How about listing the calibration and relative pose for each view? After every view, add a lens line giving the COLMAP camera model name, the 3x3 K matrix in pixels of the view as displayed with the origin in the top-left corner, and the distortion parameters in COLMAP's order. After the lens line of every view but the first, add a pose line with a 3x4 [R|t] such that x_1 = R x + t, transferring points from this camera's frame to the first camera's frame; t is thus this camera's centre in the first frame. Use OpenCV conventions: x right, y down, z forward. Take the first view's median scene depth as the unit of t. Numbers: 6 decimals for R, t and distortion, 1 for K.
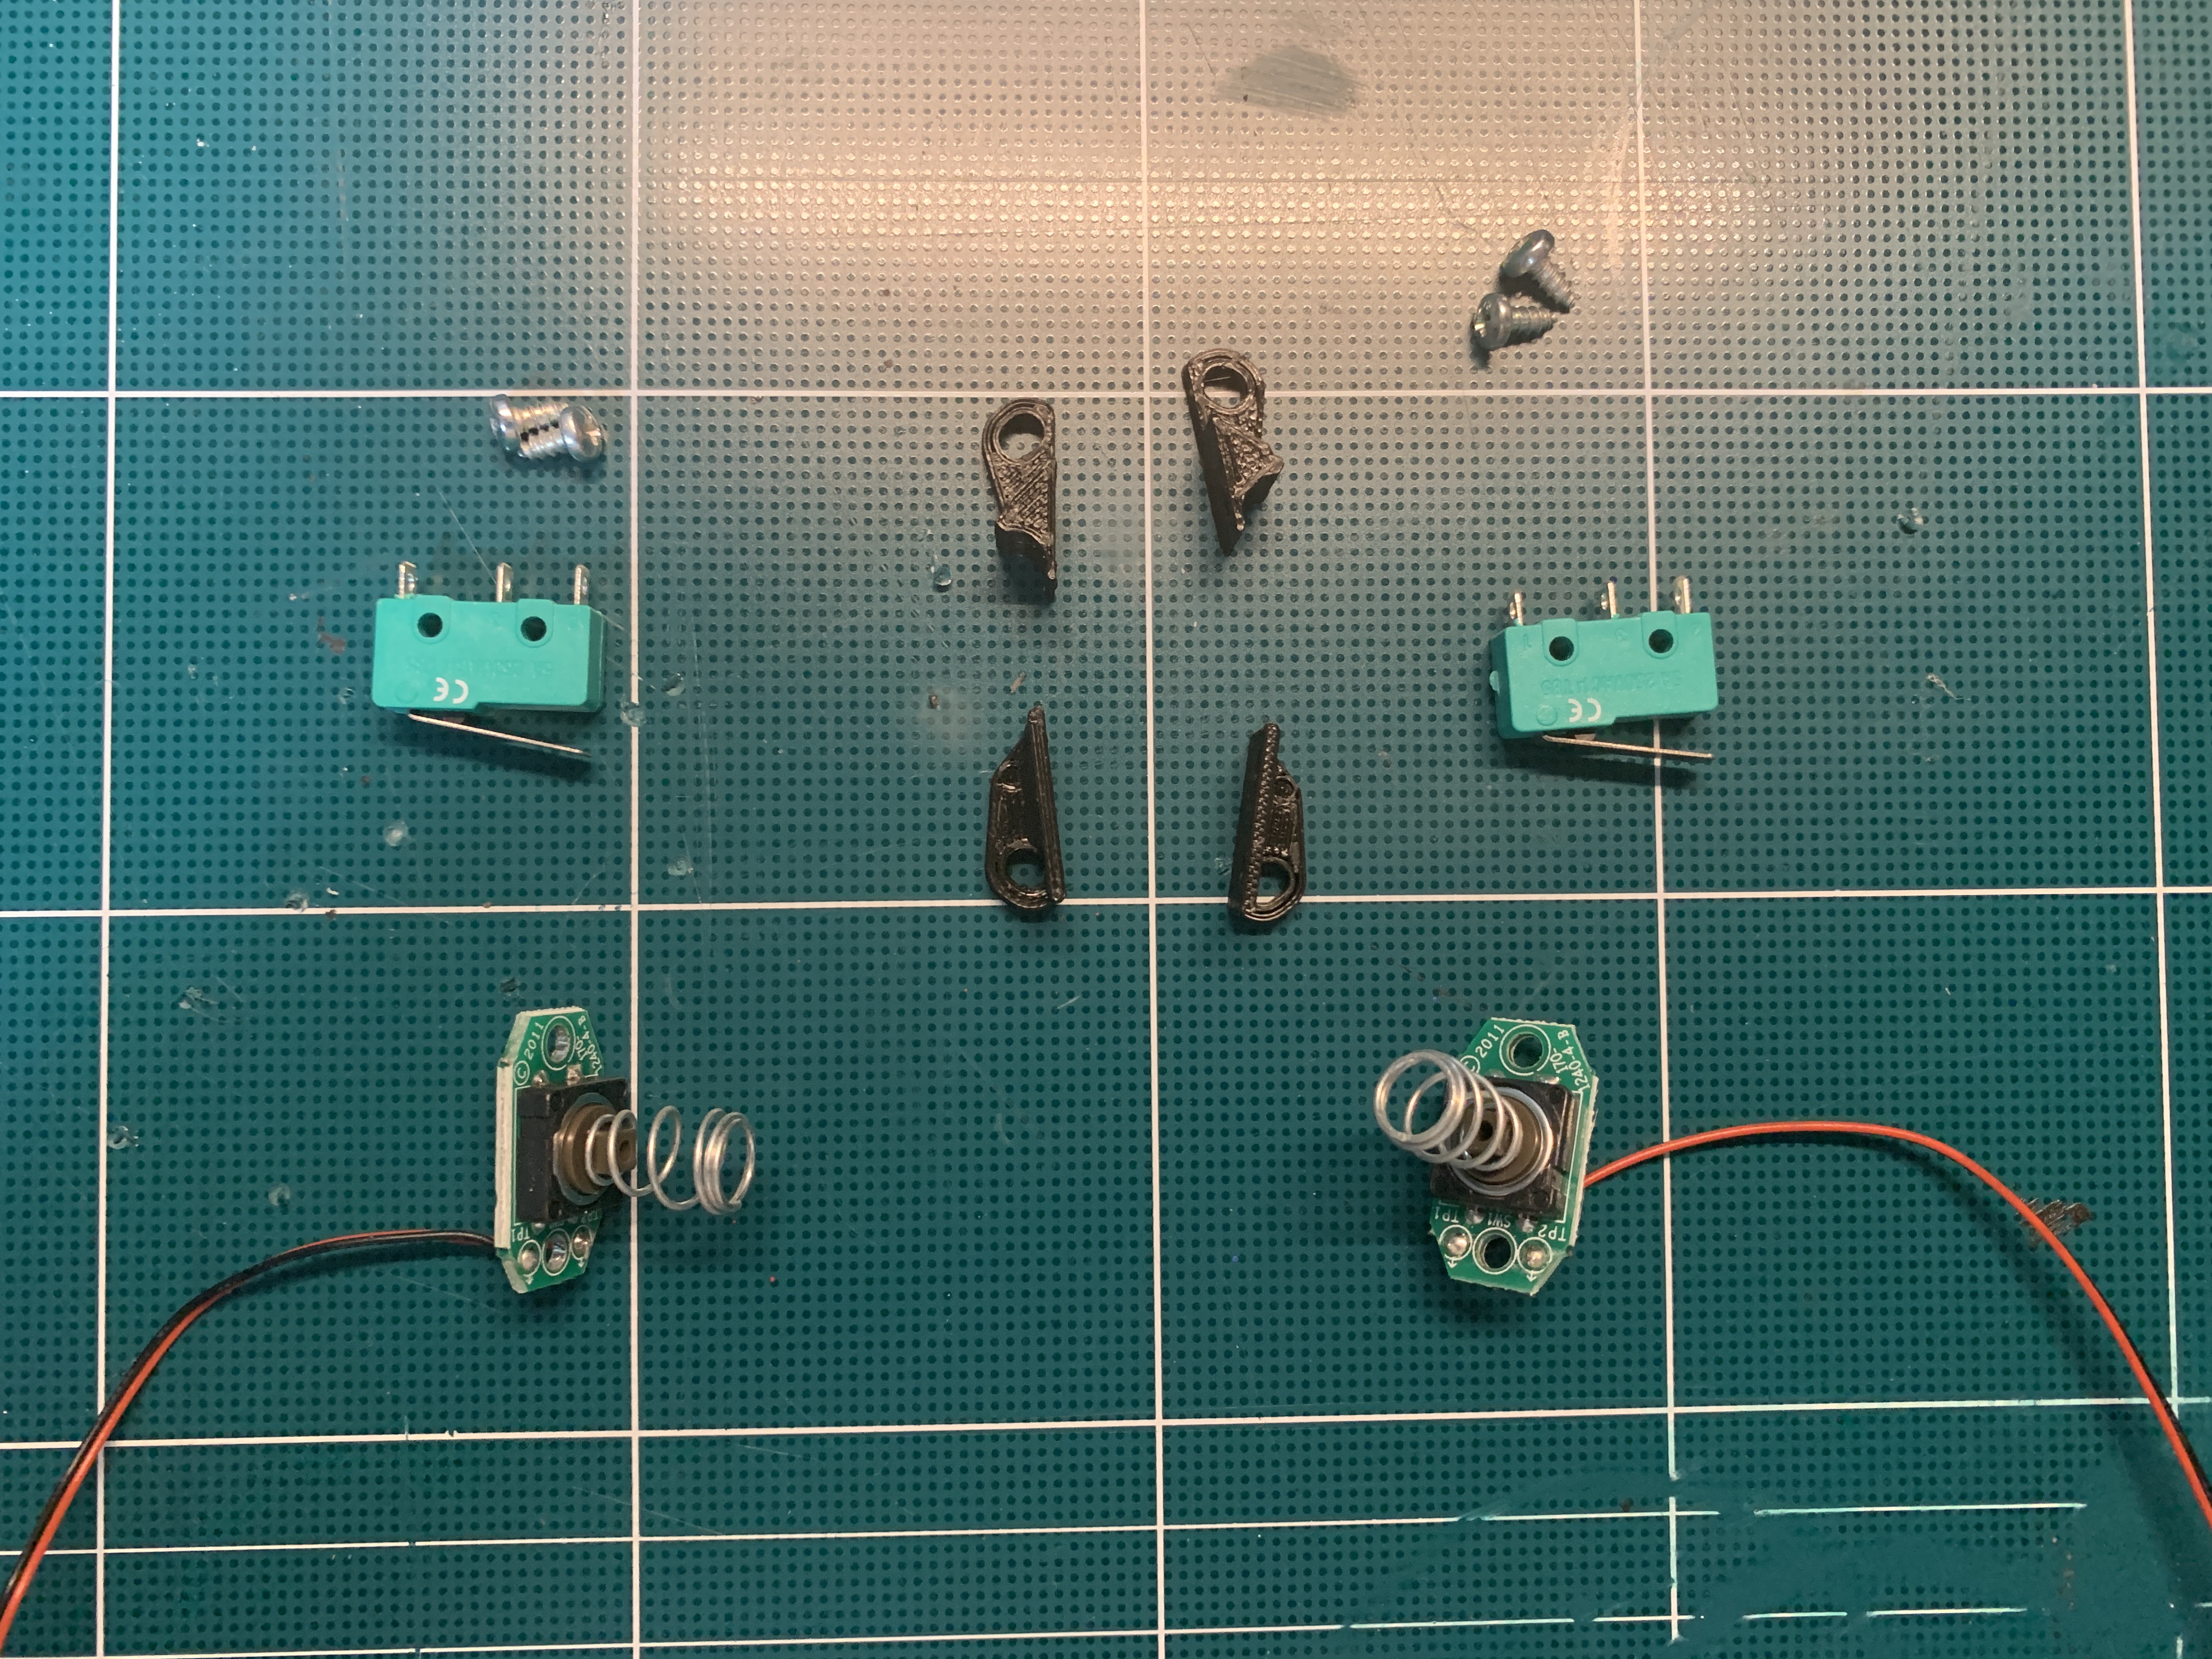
lens RADIAL K [[1670.2, 0, 1104.5], [0, 1670.2, 828.3], [0, 0, 1]] dist [0.006388, -0.007685]
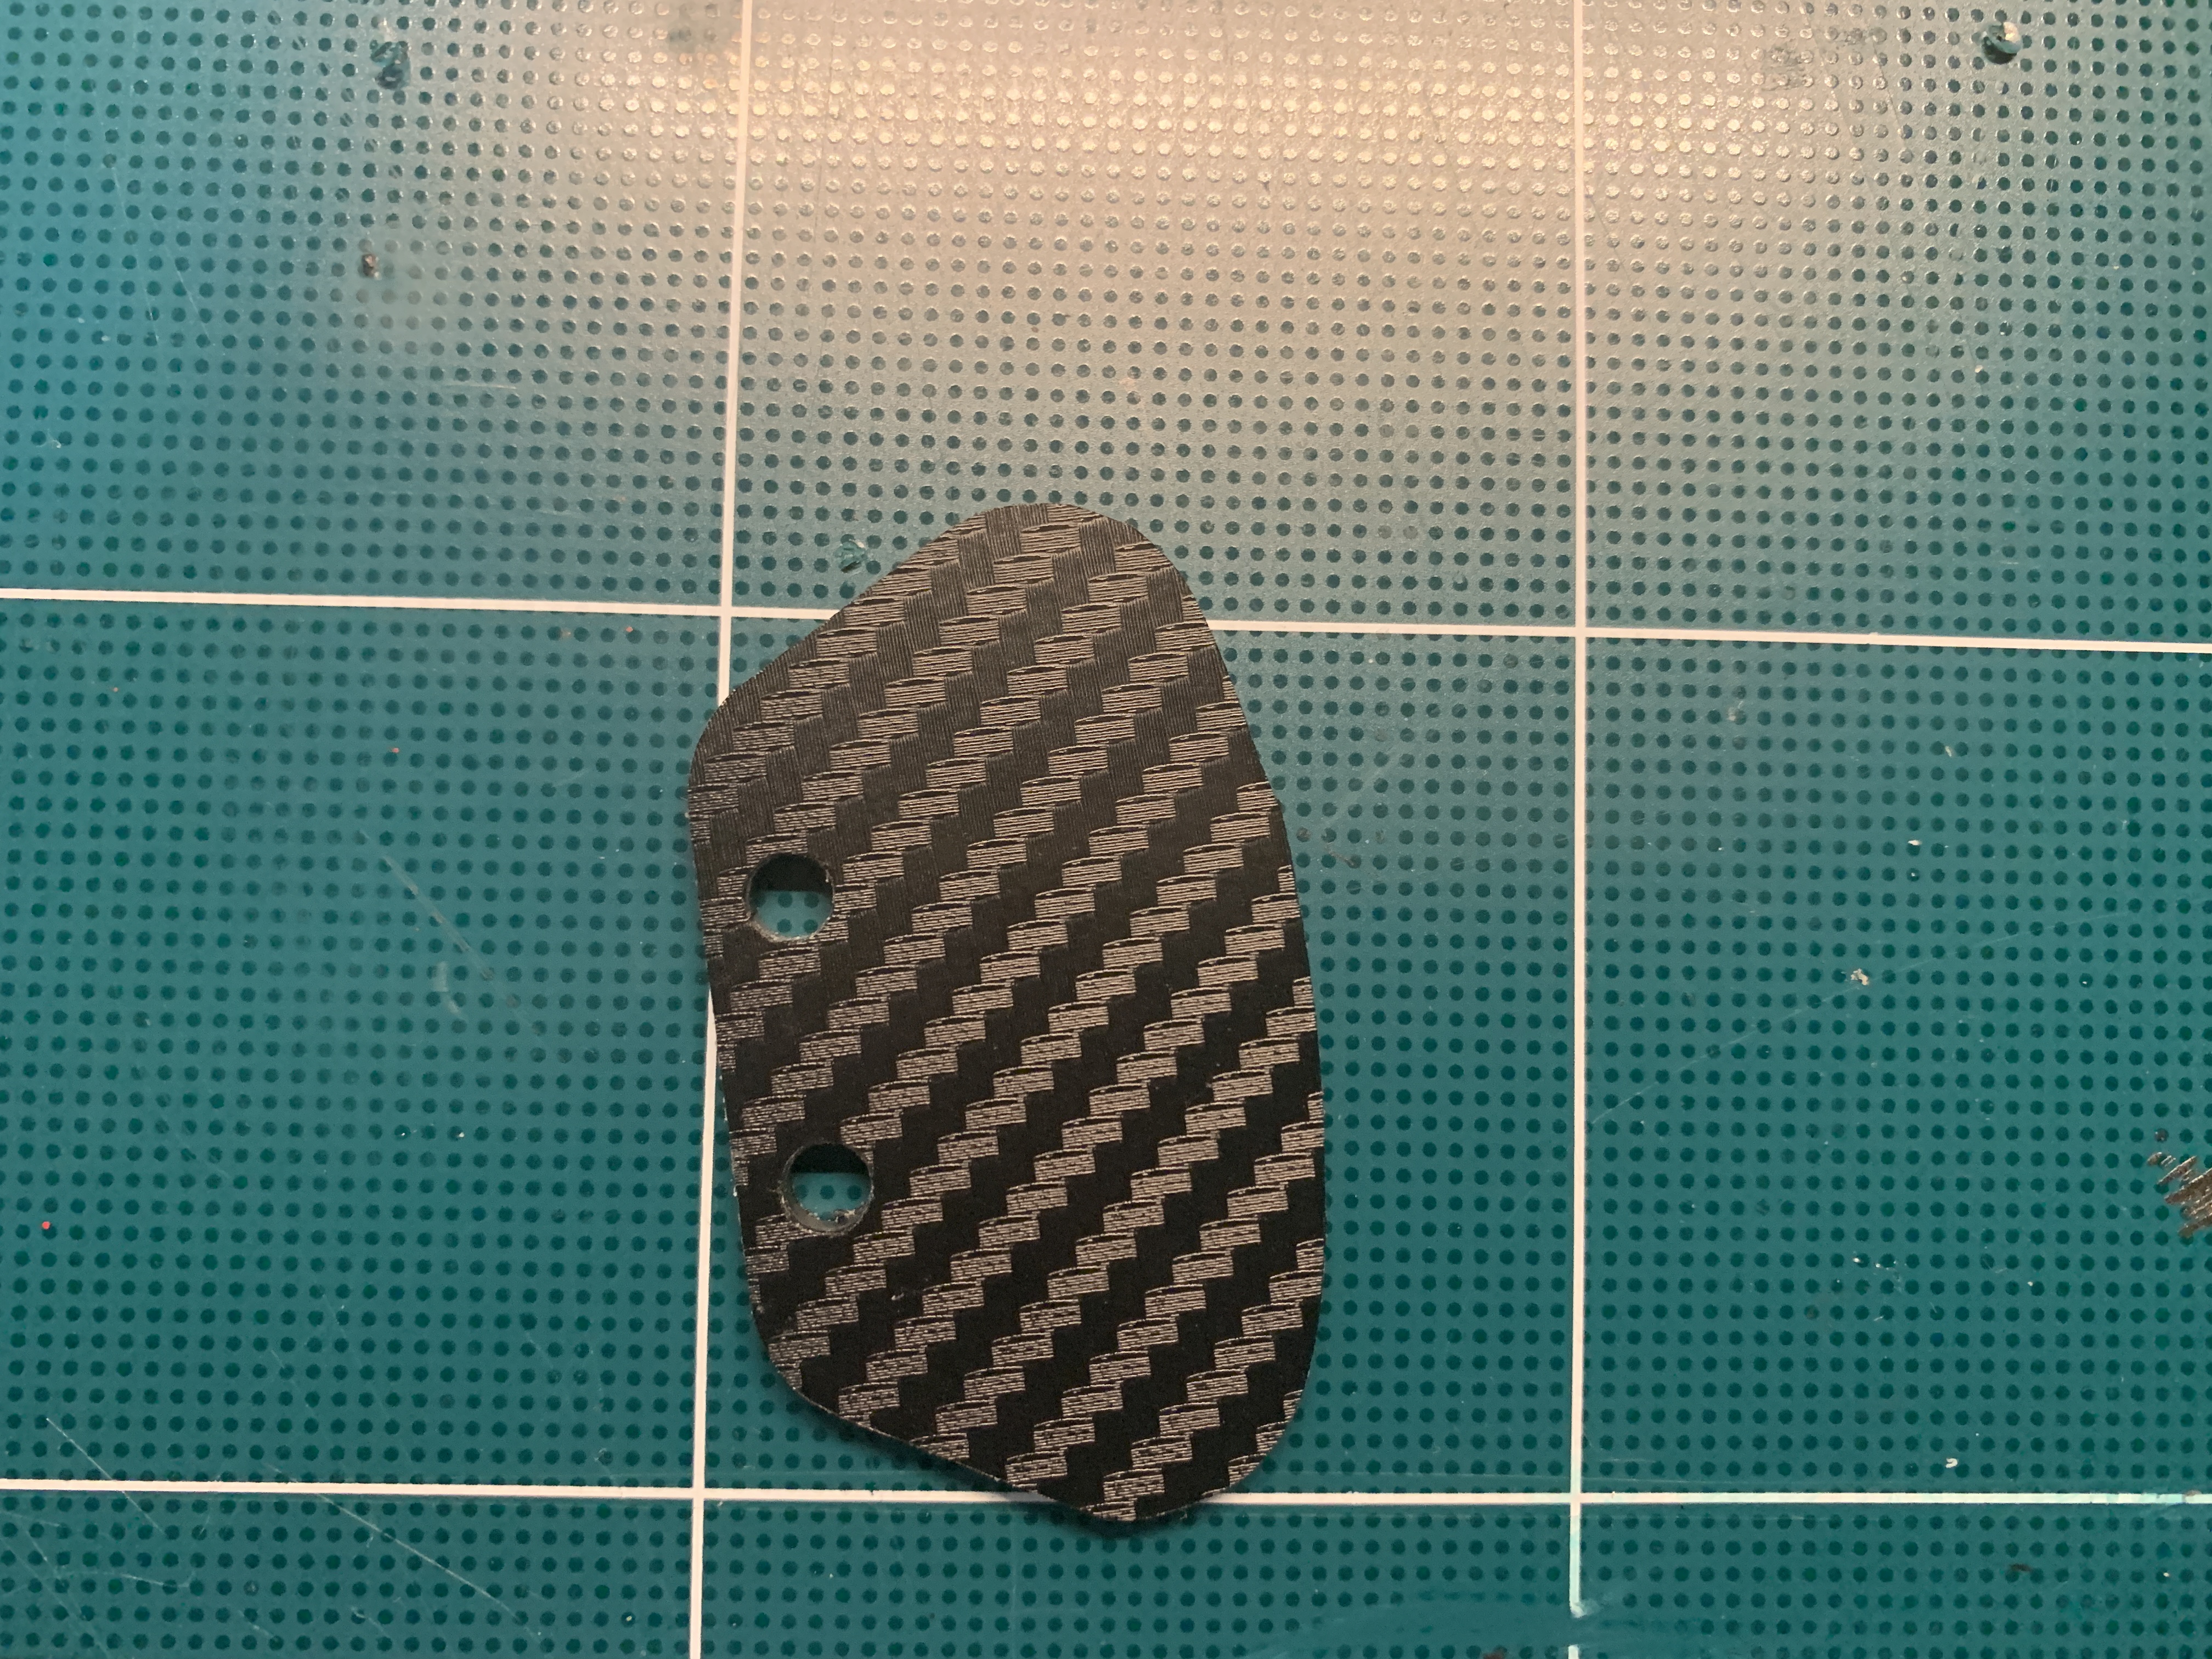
lens RADIAL K [[1670.2, 0, 1107.5], [0, 1670.2, 825.6], [0, 0, 1]] dist [0.006388, -0.007685]
pose [[0.974653, 0.031014, 0.221561, 0.035532], [-0.057673, 0.991703, 0.114886, 0.048399], [-0.216160, -0.124752, 0.968355, 0.435044]]
